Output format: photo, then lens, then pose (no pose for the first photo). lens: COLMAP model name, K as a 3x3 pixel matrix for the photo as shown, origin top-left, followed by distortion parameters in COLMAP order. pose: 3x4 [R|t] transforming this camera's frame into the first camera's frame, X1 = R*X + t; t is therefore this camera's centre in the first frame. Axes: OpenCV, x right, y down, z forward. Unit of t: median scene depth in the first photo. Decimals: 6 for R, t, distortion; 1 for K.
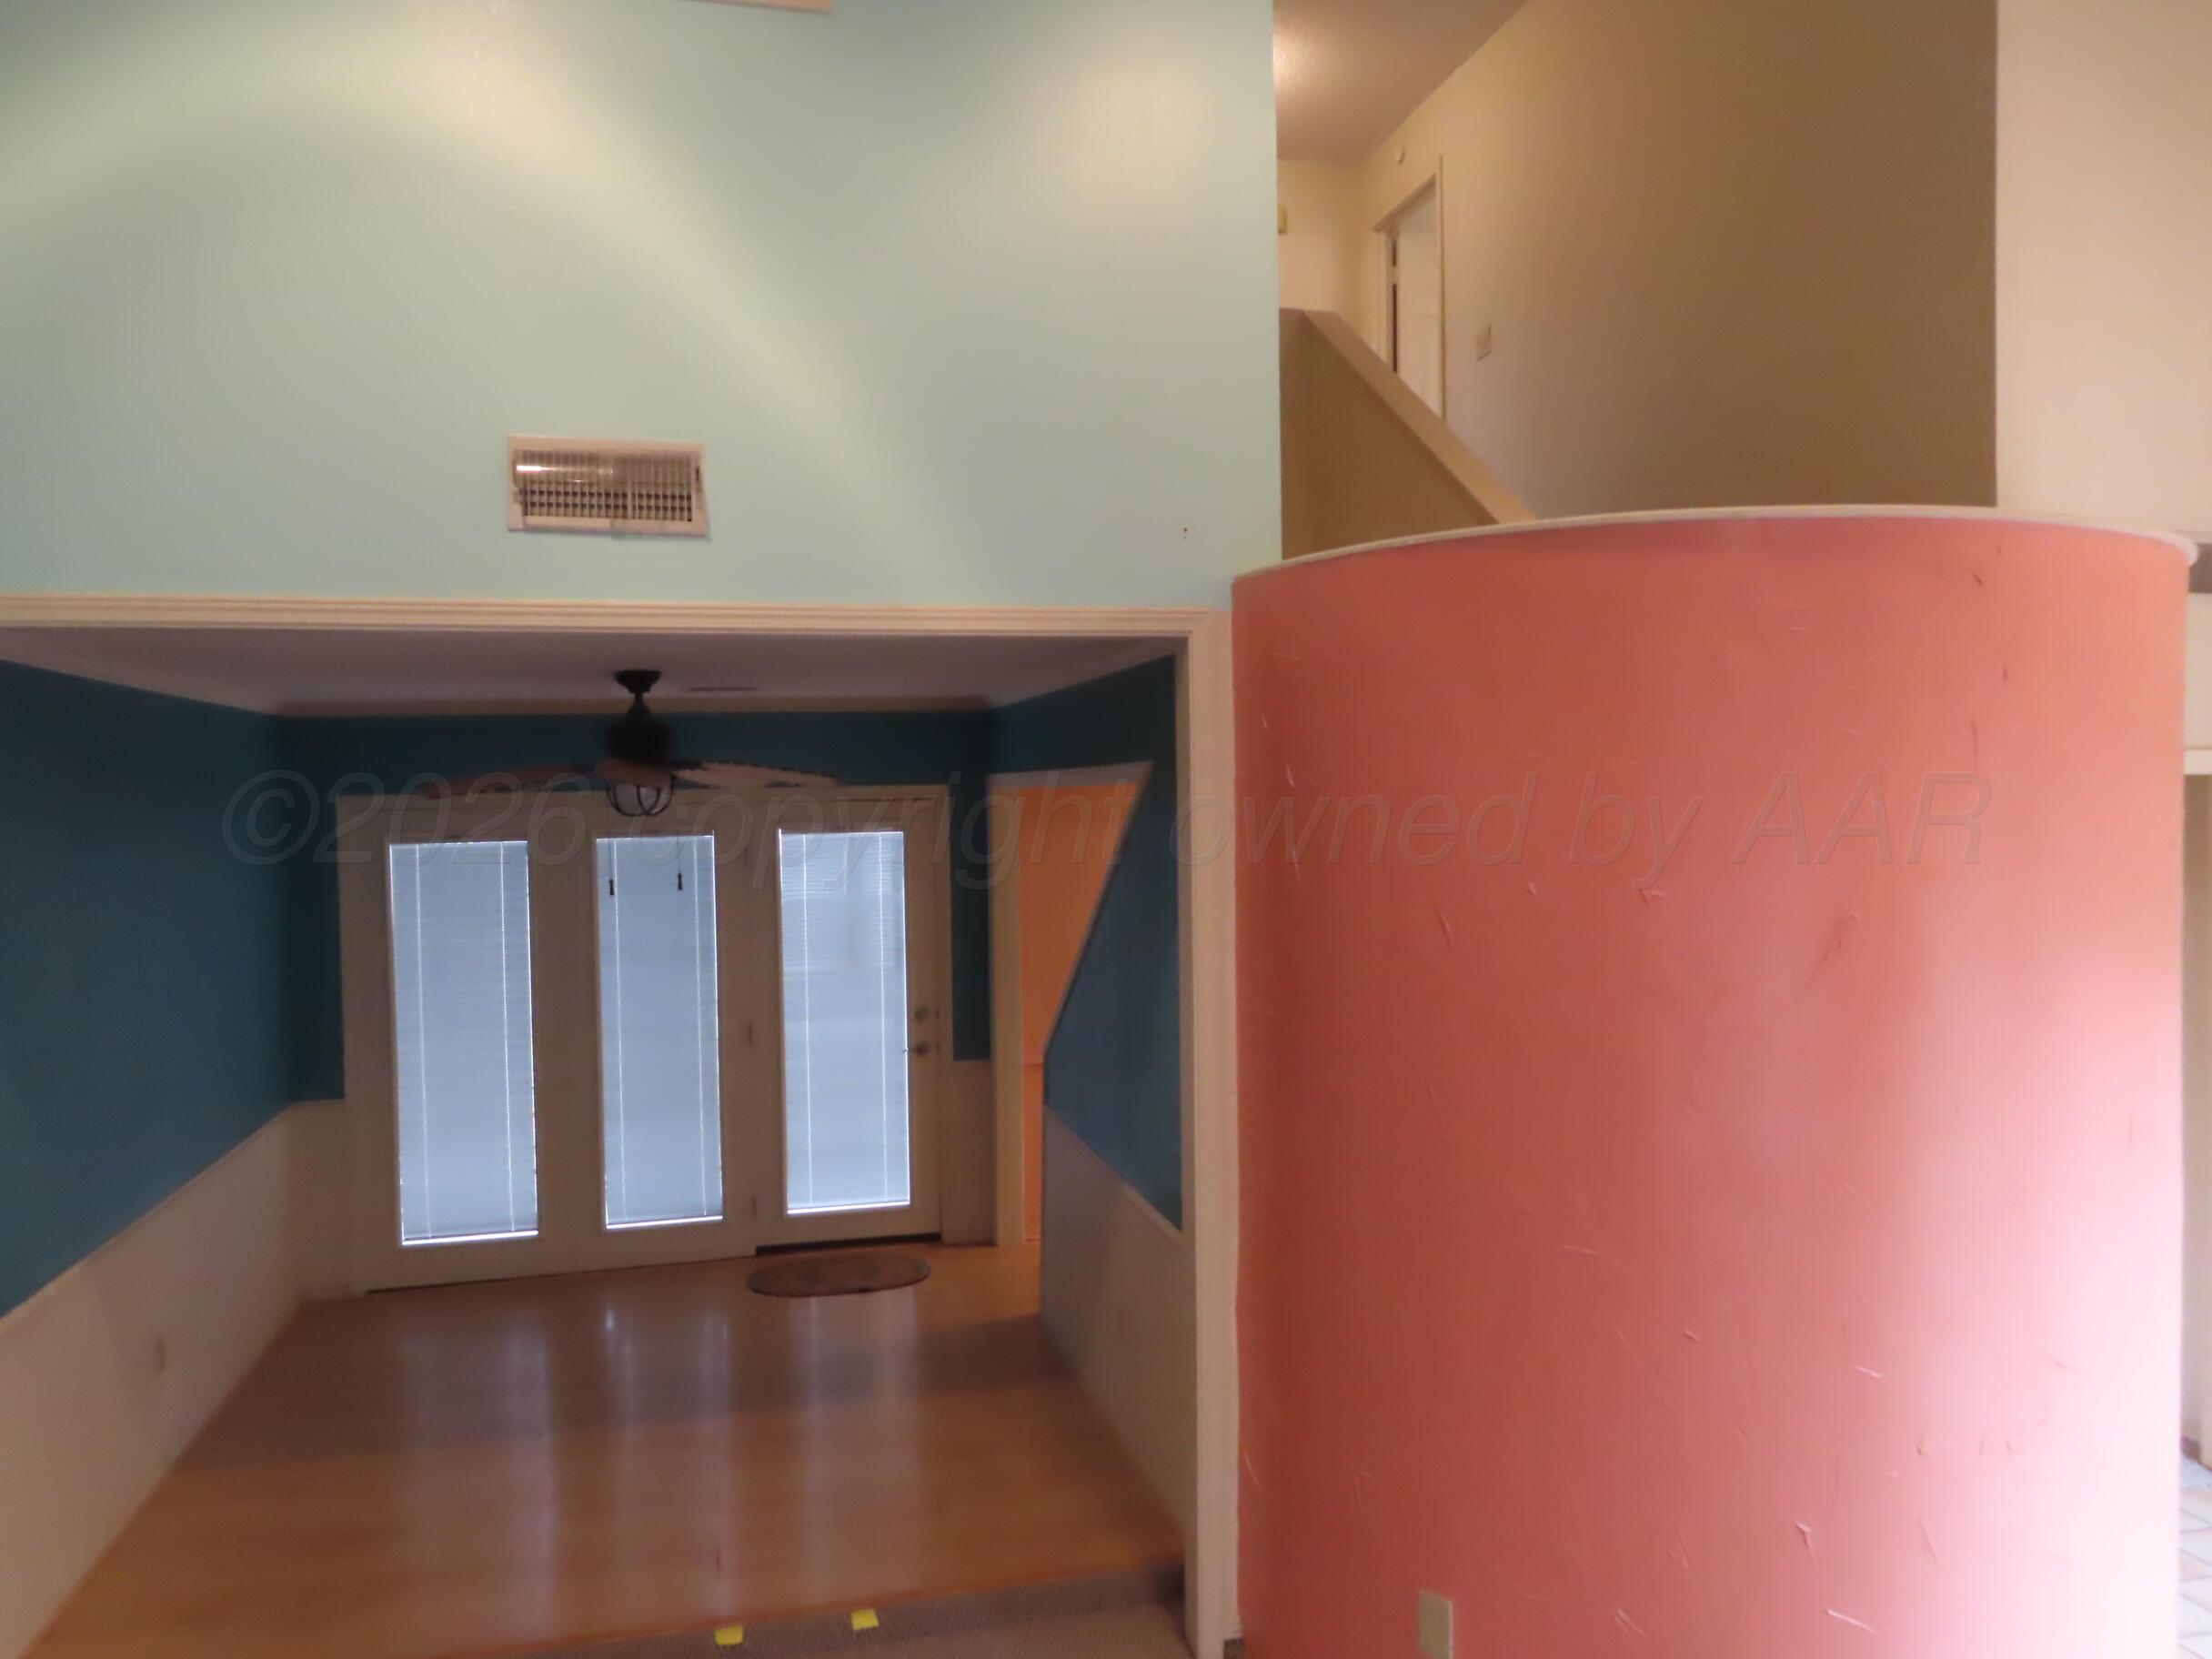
lens RADIAL K [[1592.2, 0, 1105.9], [0, 1592.2, 830.0], [0, 0, 1]] dist [-0.006147, -0.000596]
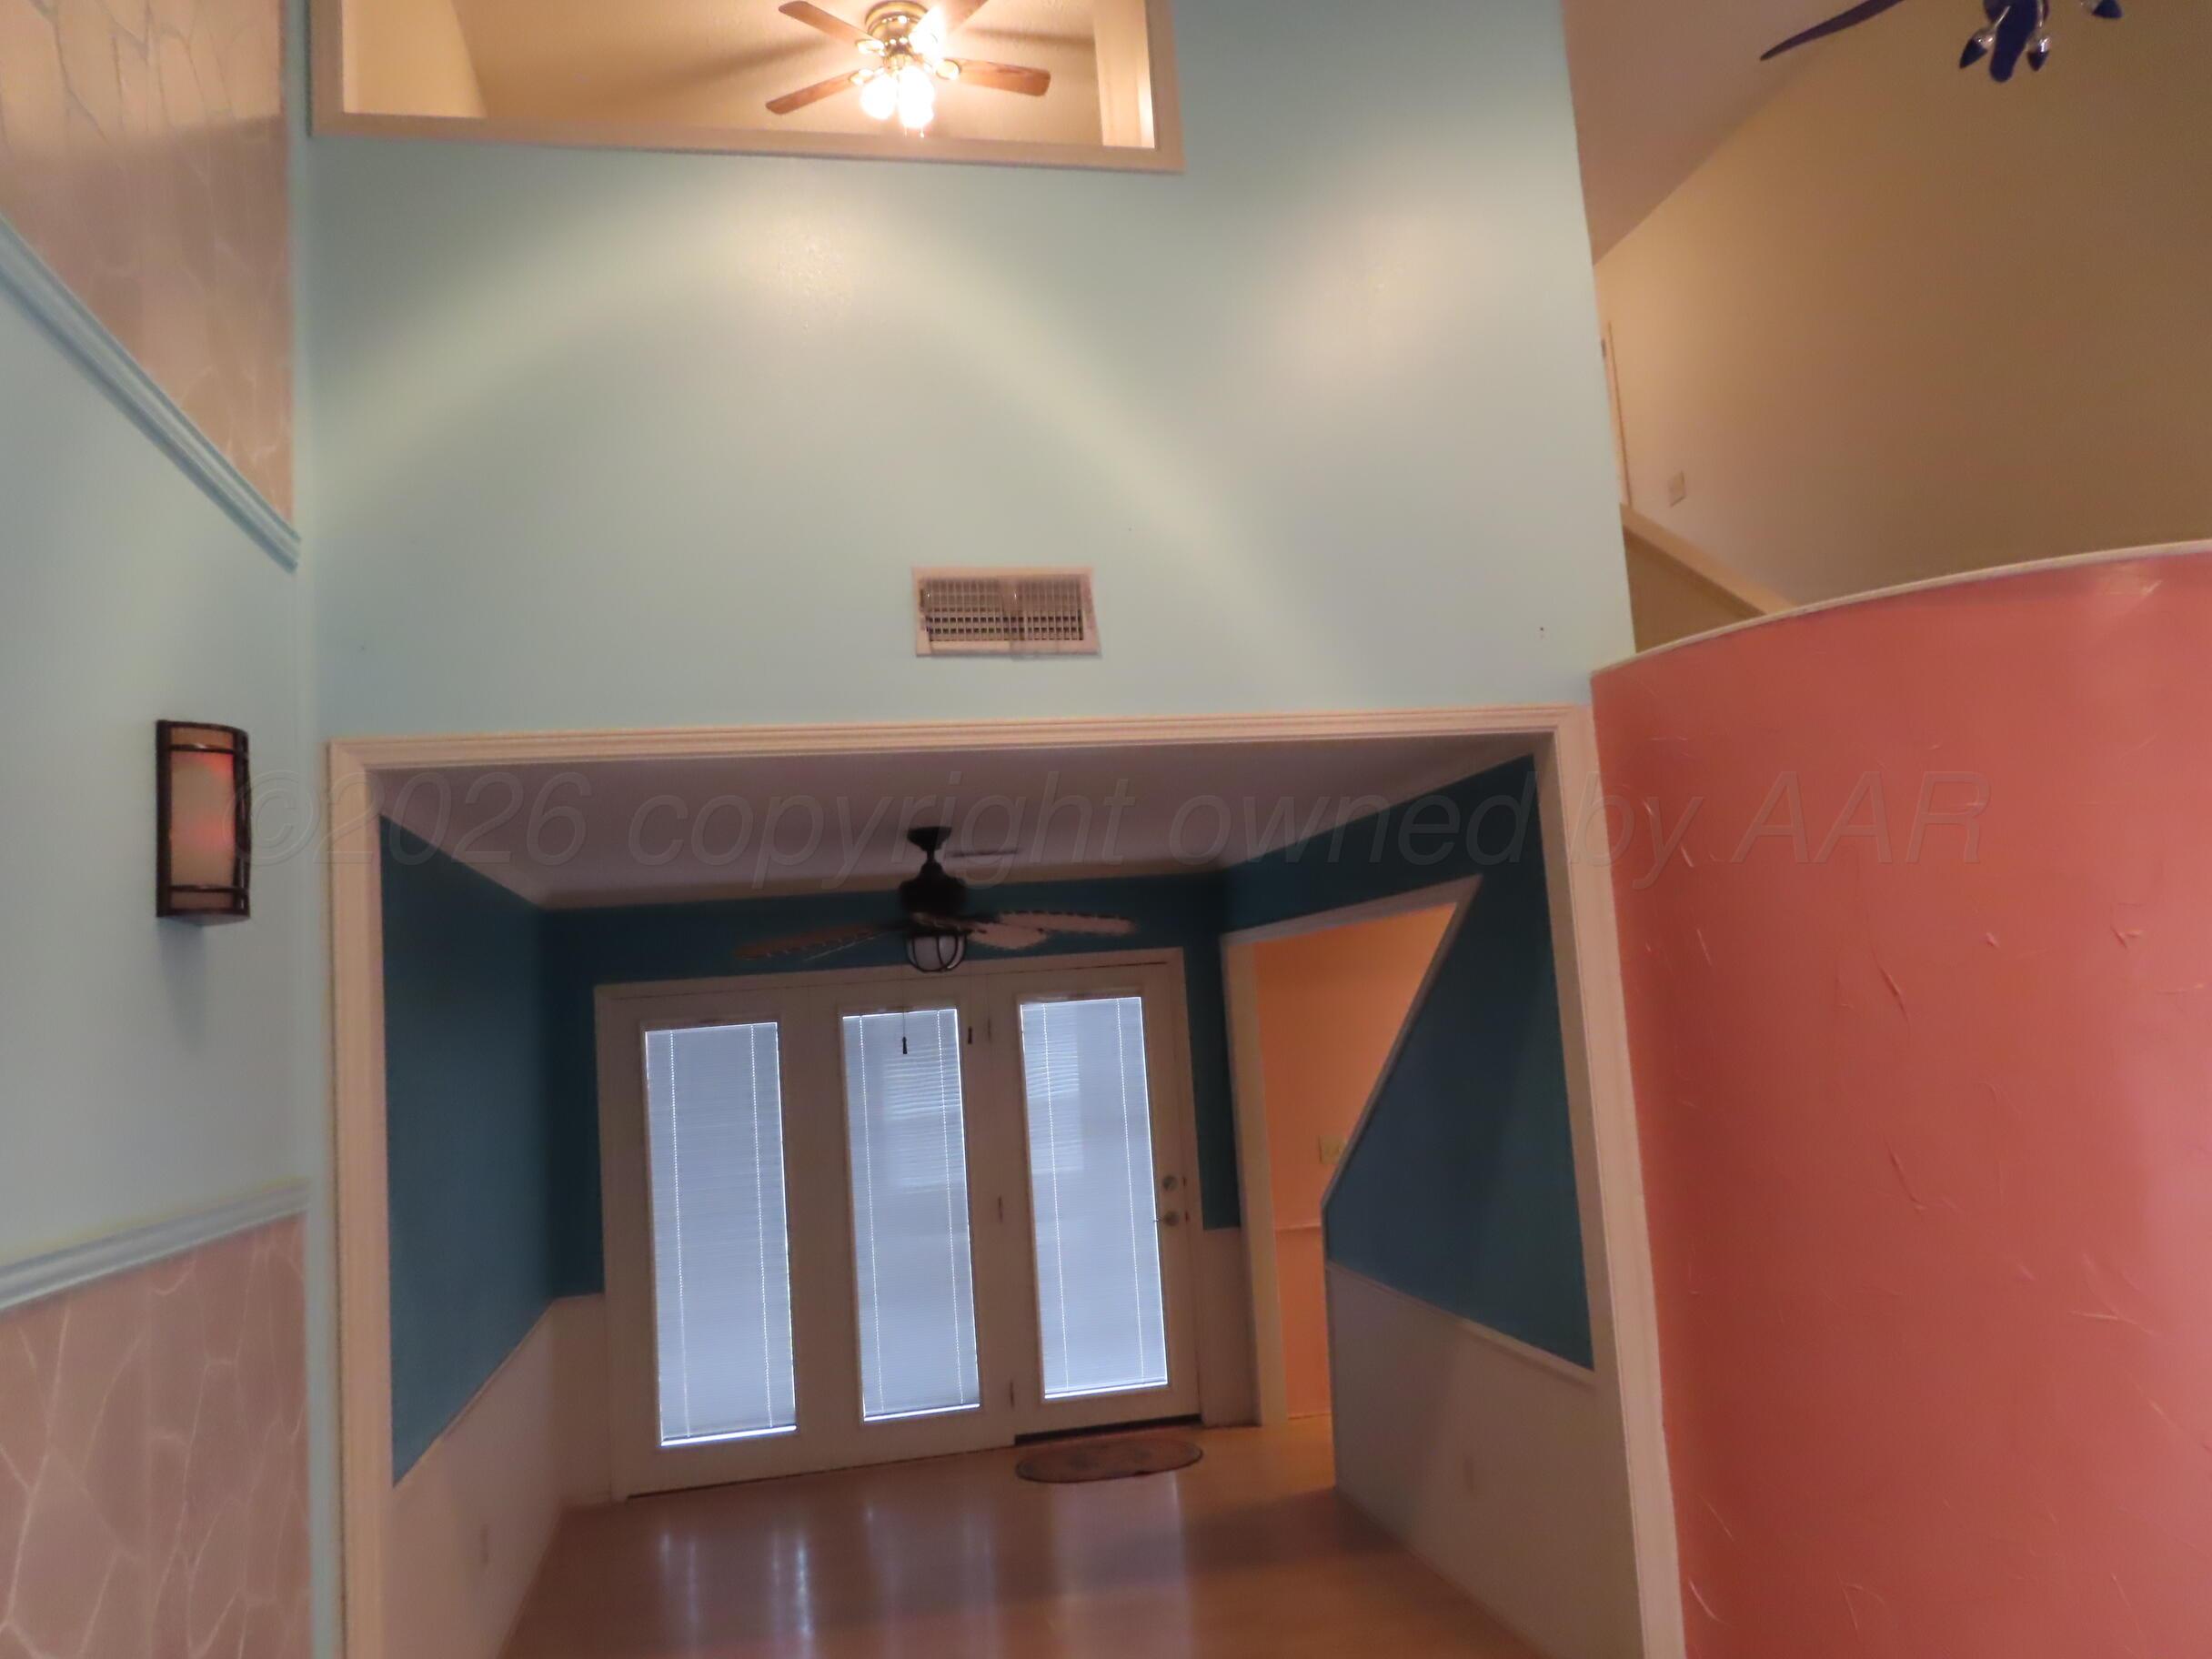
lens RADIAL K [[1592.2, 0, 1105.9], [0, 1592.2, 830.0], [0, 0, 1]] dist [-0.006147, -0.000596]
pose [[0.997531, -0.057898, -0.039753, -0.111285], [0.051922, 0.989112, -0.137701, 0.036660], [0.047292, 0.135297, 0.989676, -0.000989]]
